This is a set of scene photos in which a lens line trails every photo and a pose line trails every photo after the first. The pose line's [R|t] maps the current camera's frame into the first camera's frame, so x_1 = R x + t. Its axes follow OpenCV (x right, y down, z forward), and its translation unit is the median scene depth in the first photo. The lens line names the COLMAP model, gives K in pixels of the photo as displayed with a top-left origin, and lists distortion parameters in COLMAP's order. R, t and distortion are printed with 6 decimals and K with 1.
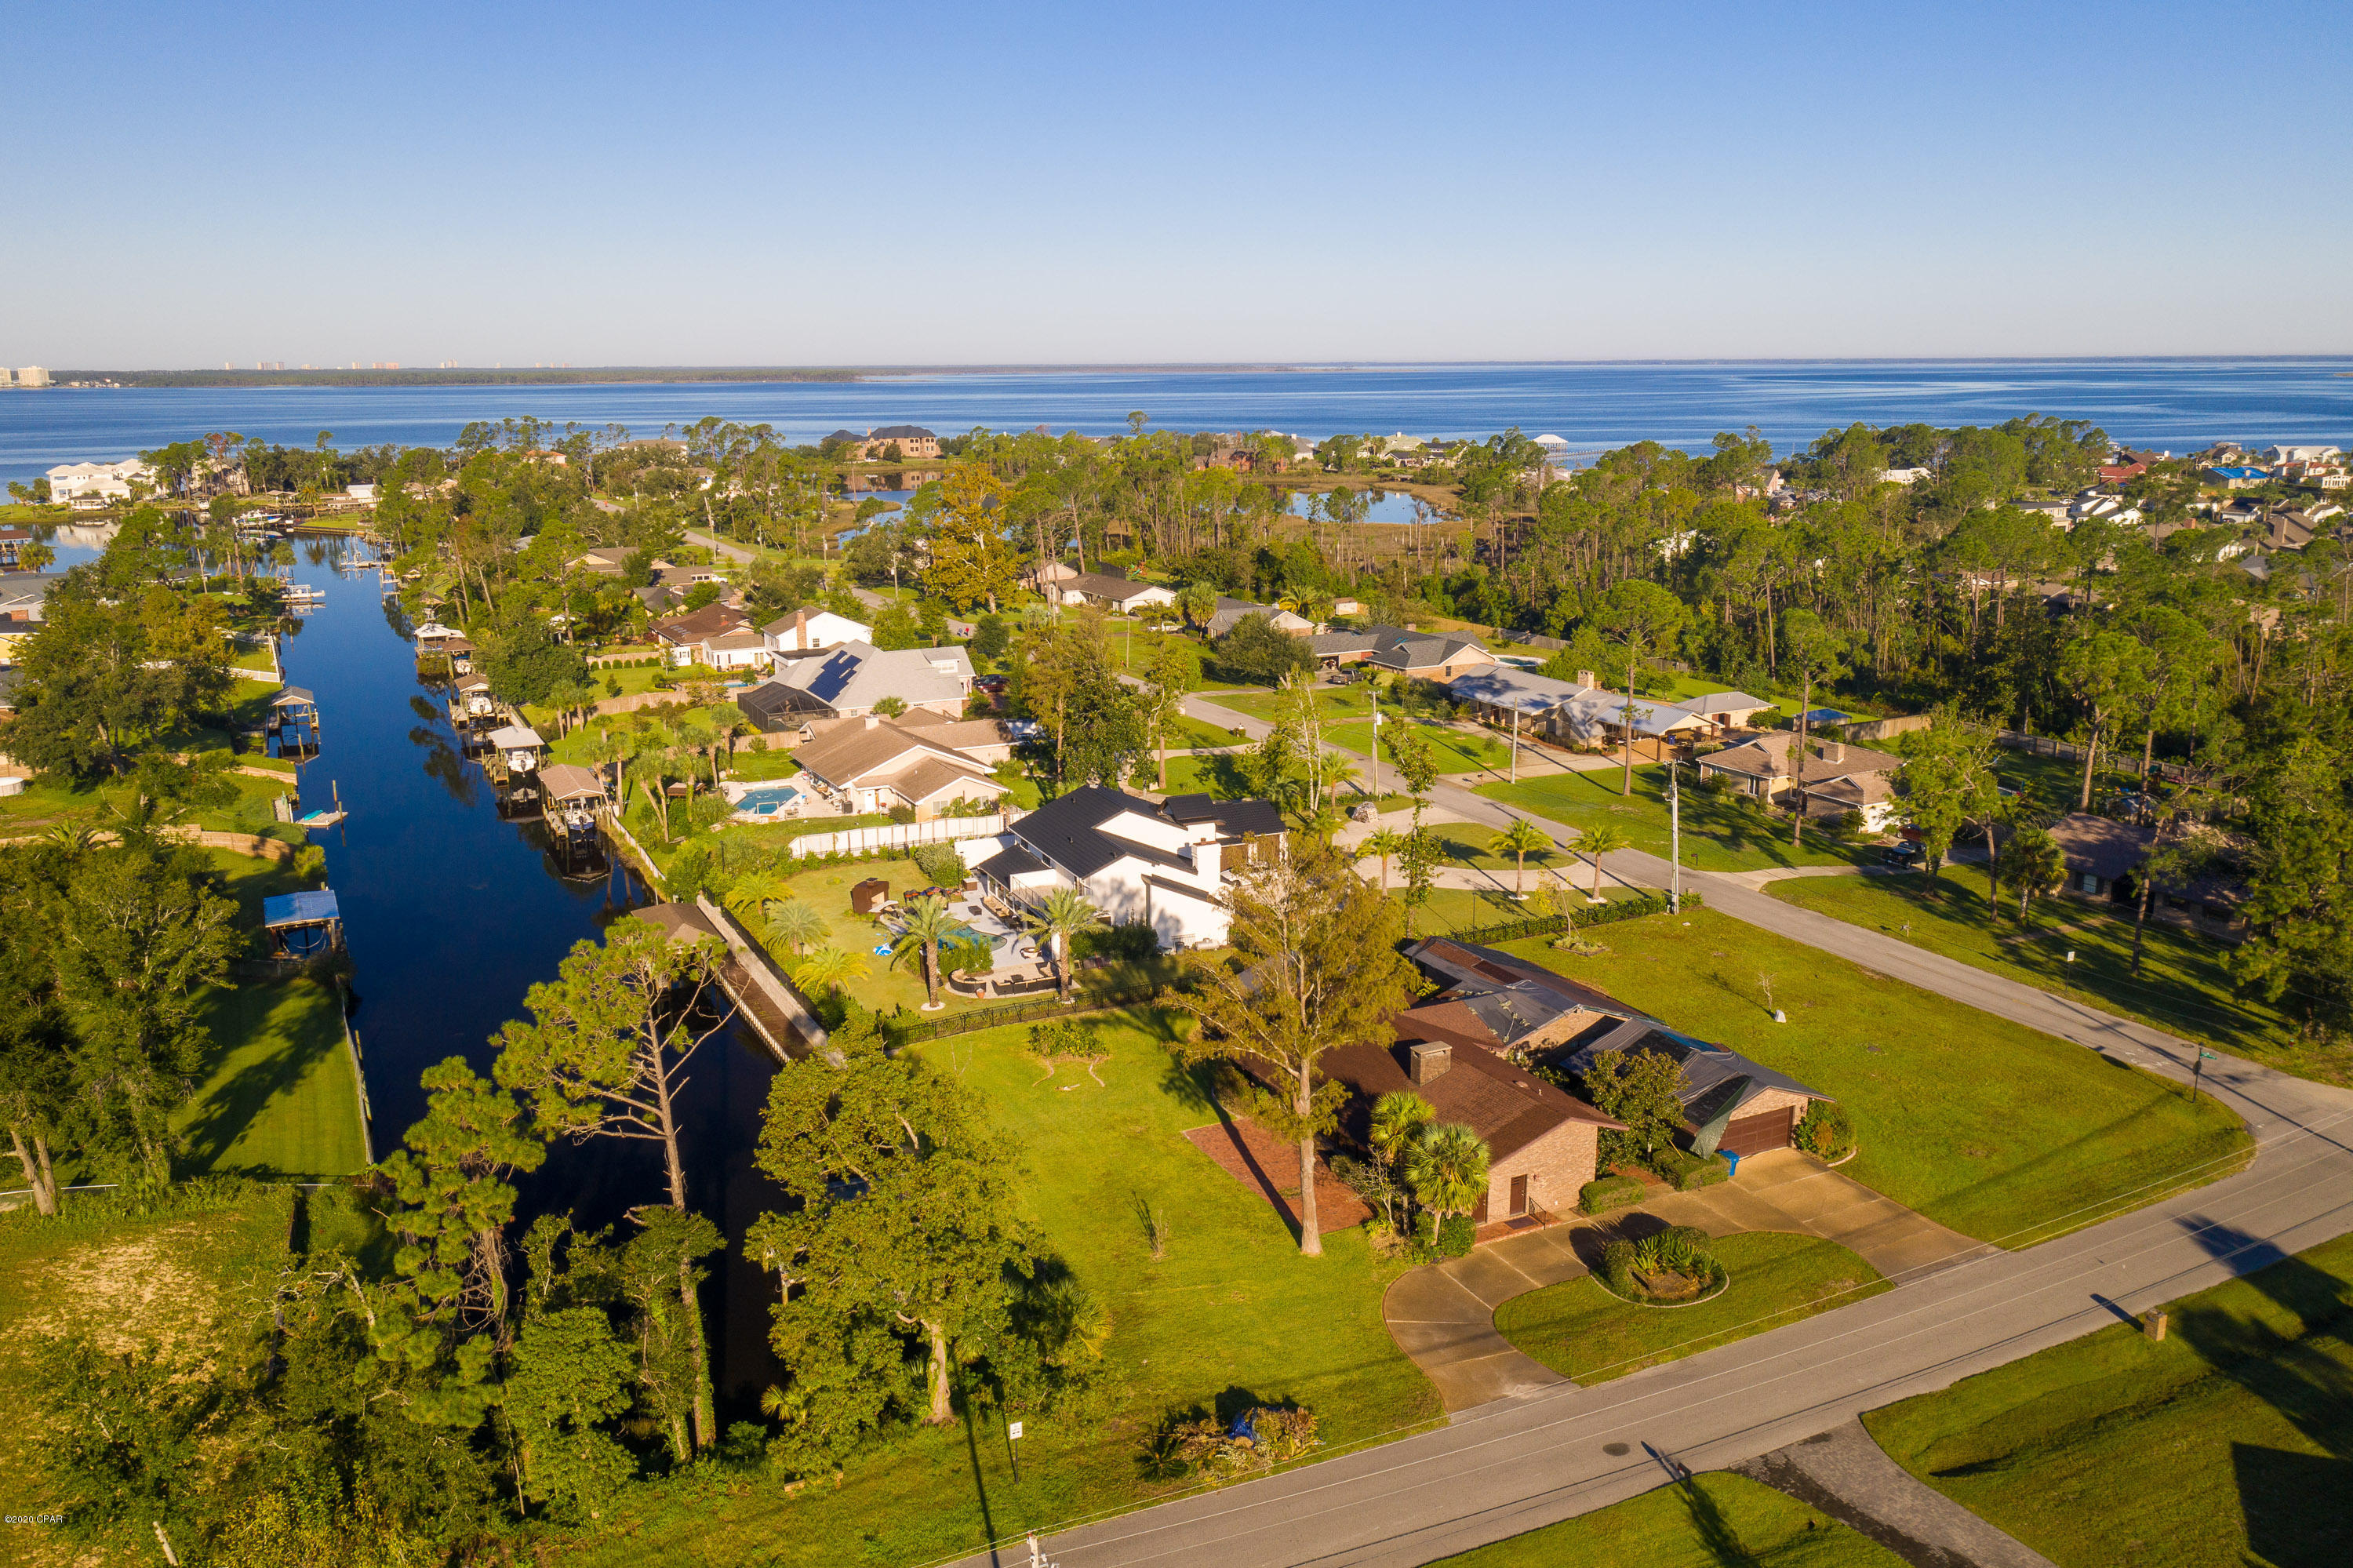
lens RADIAL K [[1876.6, 0, 1176.5], [0, 1876.6, 784.0], [0, 0, 1]] dist [-0.012697, -0.019748]
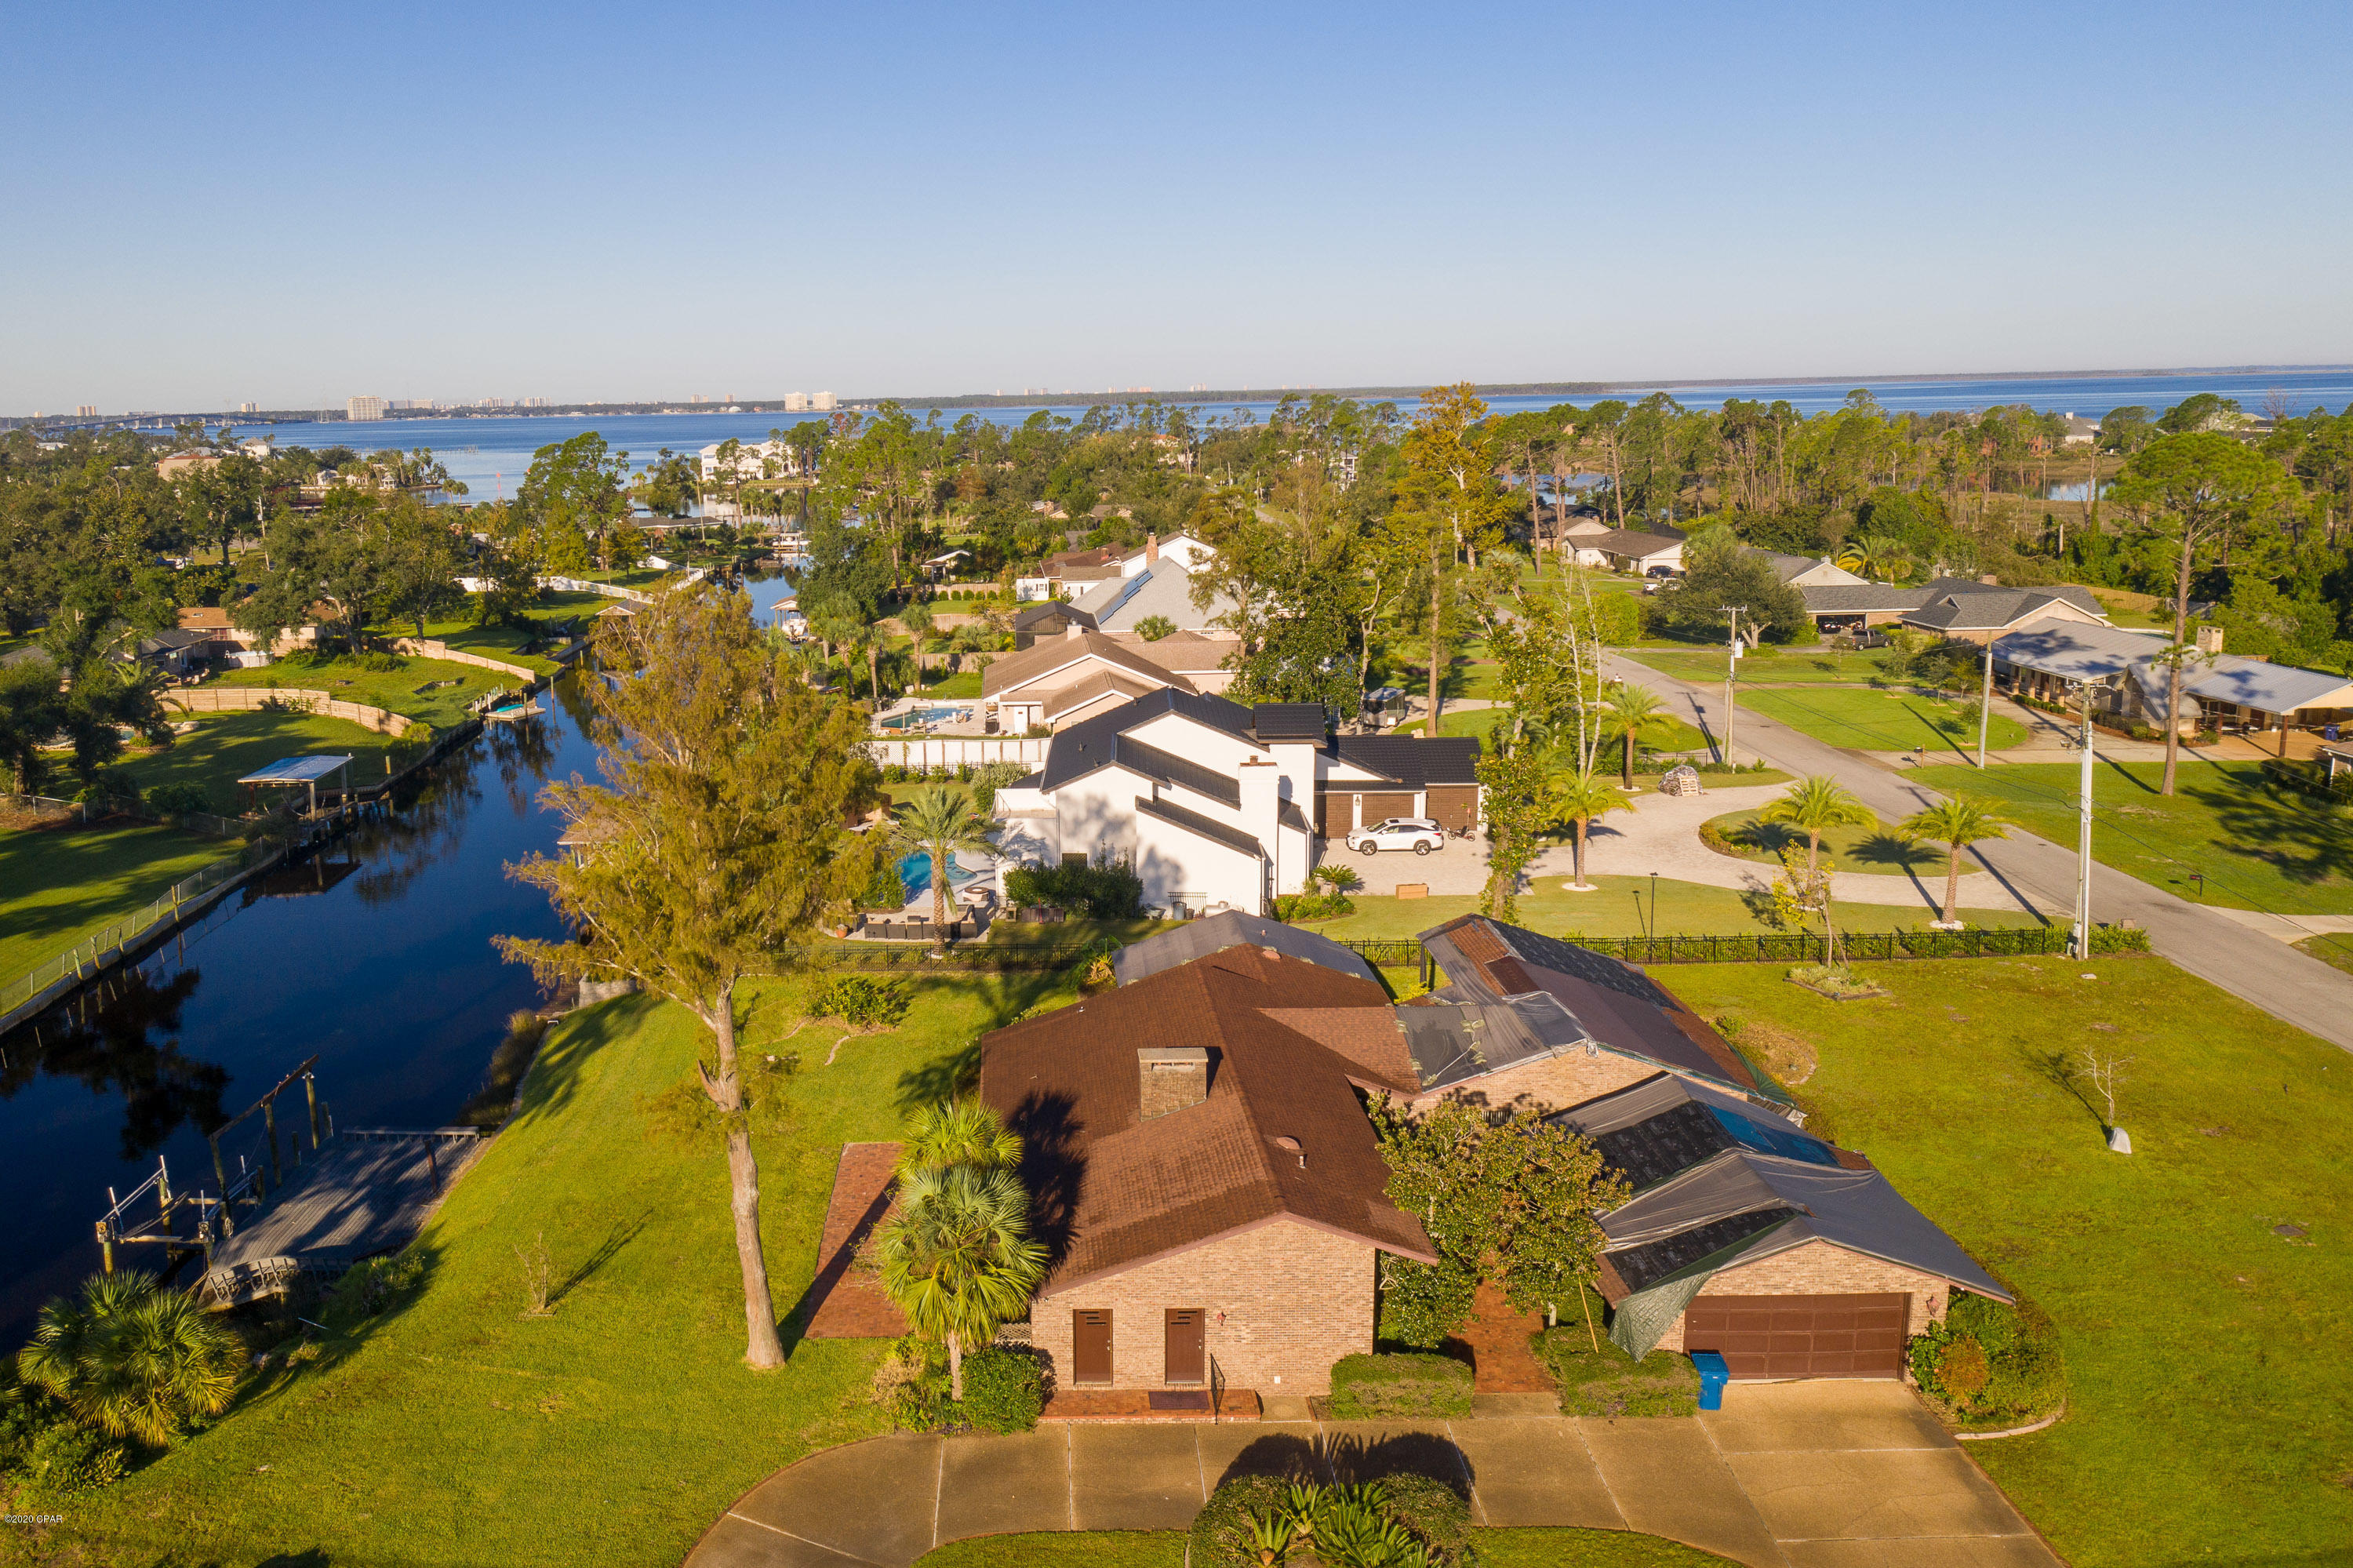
lens RADIAL K [[1876.6, 0, 1176.5], [0, 1876.6, 784.0], [0, 0, 1]] dist [-0.012697, -0.019748]
pose [[0.877579, 0.062981, -0.475277, 0.329608], [-0.087276, 0.995756, -0.029201, 0.064755], [0.471421, 0.067106, 0.879351, 0.427616]]
